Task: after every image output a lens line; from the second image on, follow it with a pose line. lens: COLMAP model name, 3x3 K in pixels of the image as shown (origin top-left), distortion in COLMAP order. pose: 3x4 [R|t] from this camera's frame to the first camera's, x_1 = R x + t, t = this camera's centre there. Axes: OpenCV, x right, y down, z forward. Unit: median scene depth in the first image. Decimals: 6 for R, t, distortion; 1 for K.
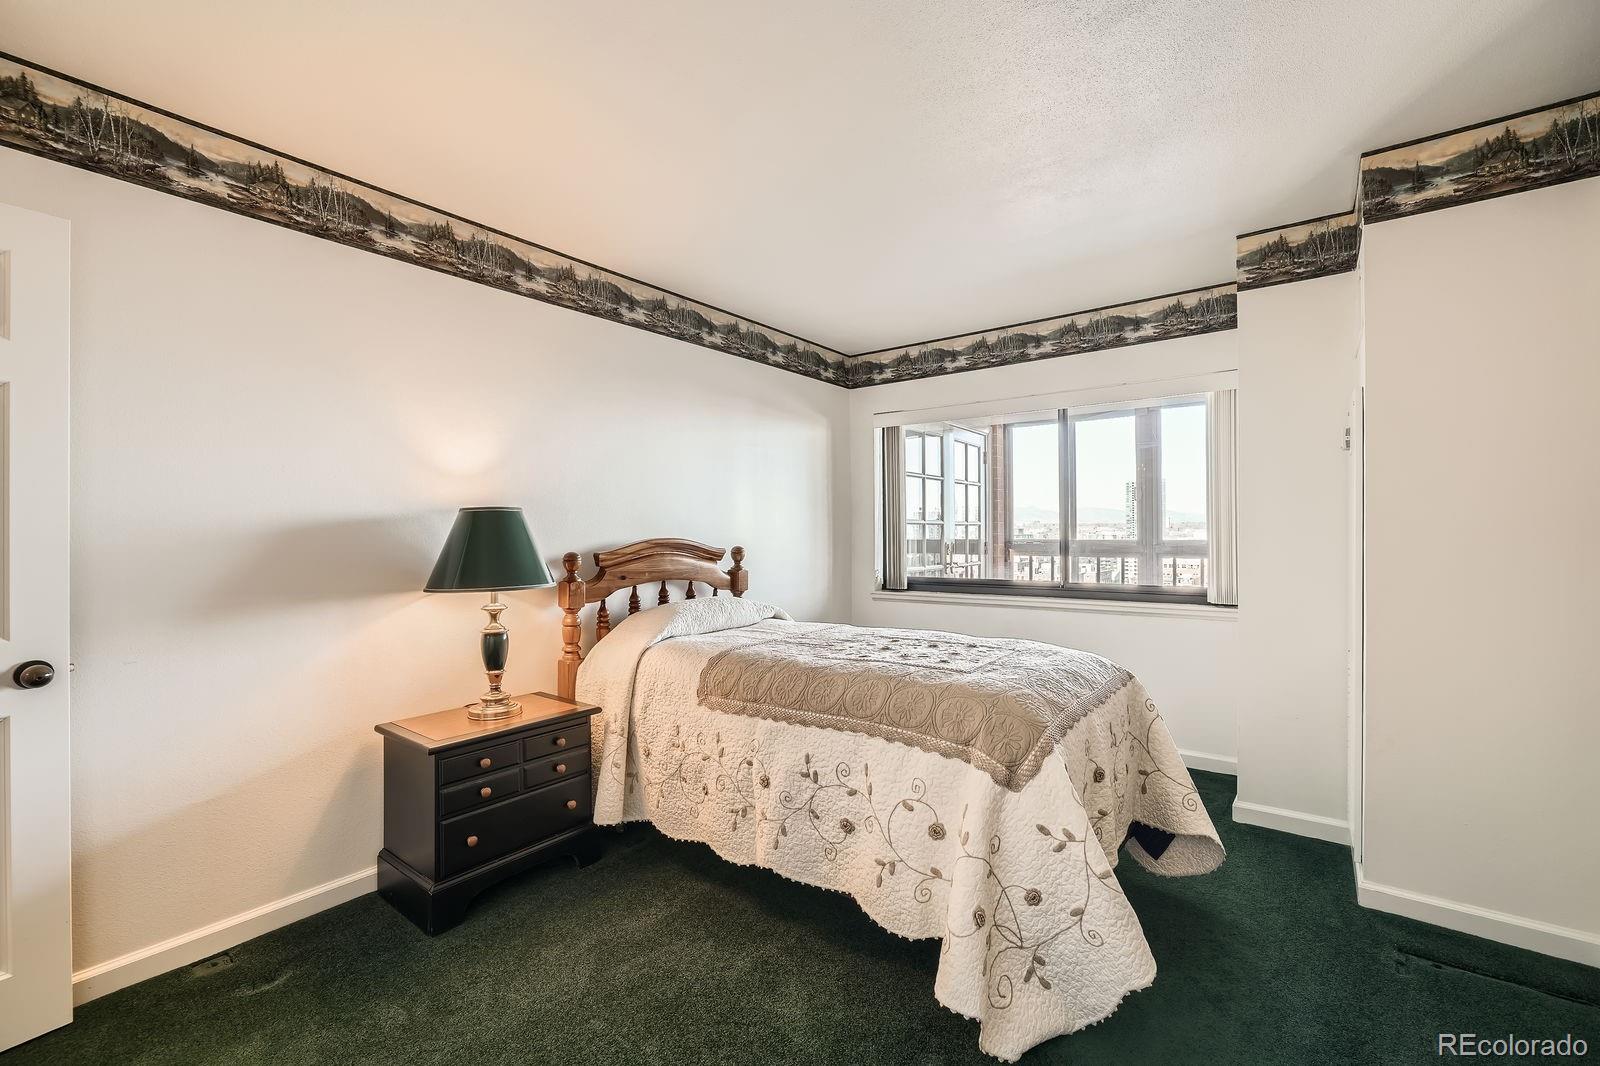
lens RADIAL K [[672.3, 0, 786.6], [0, 672.3, 524.2], [0, 0, 1]] dist [-0.004490, 0.003685]
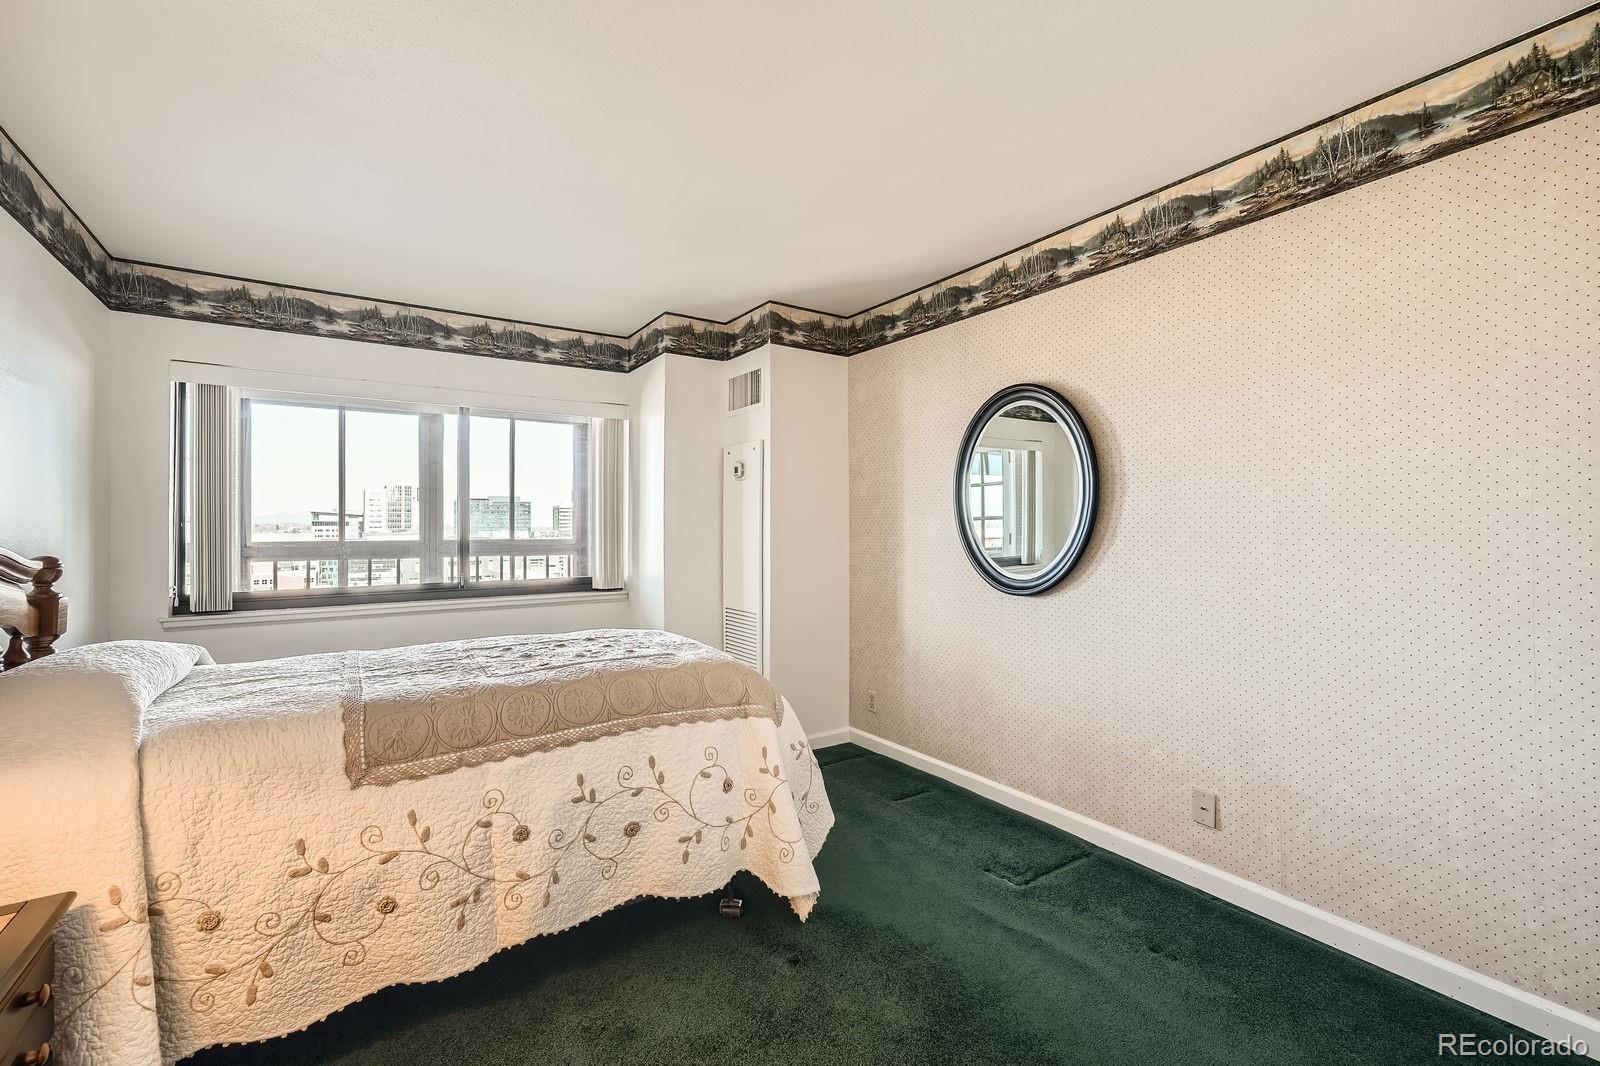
lens RADIAL K [[654.7, 0, 782.9], [0, 654.7, 533.1], [0, 0, 1]] dist [-0.002329, 0.003624]
pose [[0.333423, 0.000585, 0.942777, -0.632665], [-0.003980, 0.999992, 0.000787, 0.020507], [-0.942769, -0.004015, 0.333423, 0.425711]]
